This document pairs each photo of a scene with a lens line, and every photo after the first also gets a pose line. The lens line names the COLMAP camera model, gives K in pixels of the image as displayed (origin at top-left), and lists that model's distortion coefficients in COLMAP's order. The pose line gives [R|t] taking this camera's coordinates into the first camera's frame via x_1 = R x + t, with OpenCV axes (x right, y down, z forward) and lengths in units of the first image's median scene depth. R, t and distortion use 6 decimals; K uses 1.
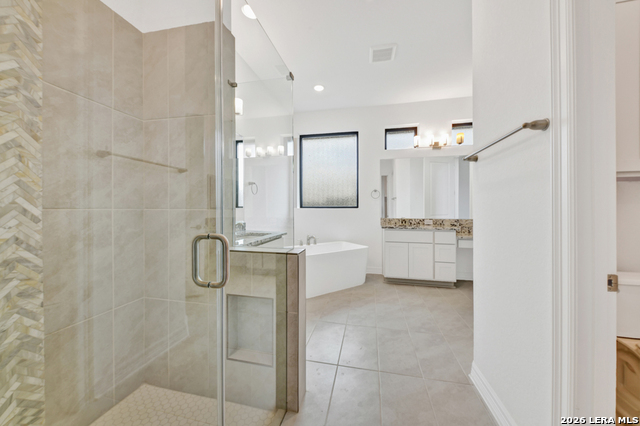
lens RADIAL K [[217.3, 0, 321.3], [0, 217.3, 211.7], [0, 0, 1]] dist [-0.005613, -0.000167]
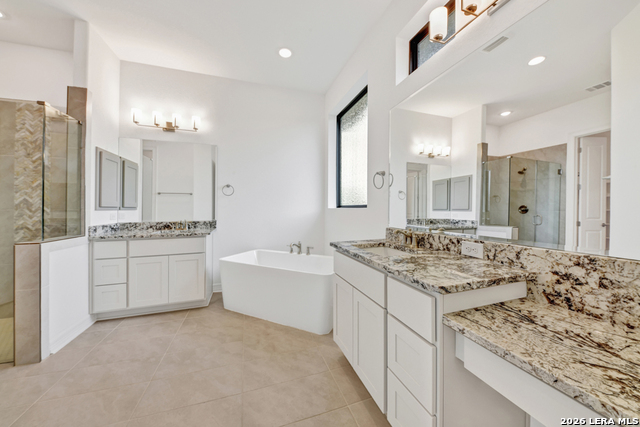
lens RADIAL K [[217.3, 0, 321.3], [0, 217.3, 212.2], [0, 0, 1]] dist [-0.005613, -0.000167]
pose [[0.518465, 0.010129, -0.855039, 0.696343], [-0.007541, 0.999945, 0.007273, -0.007441], [0.855066, 0.002676, 0.518513, 0.687629]]
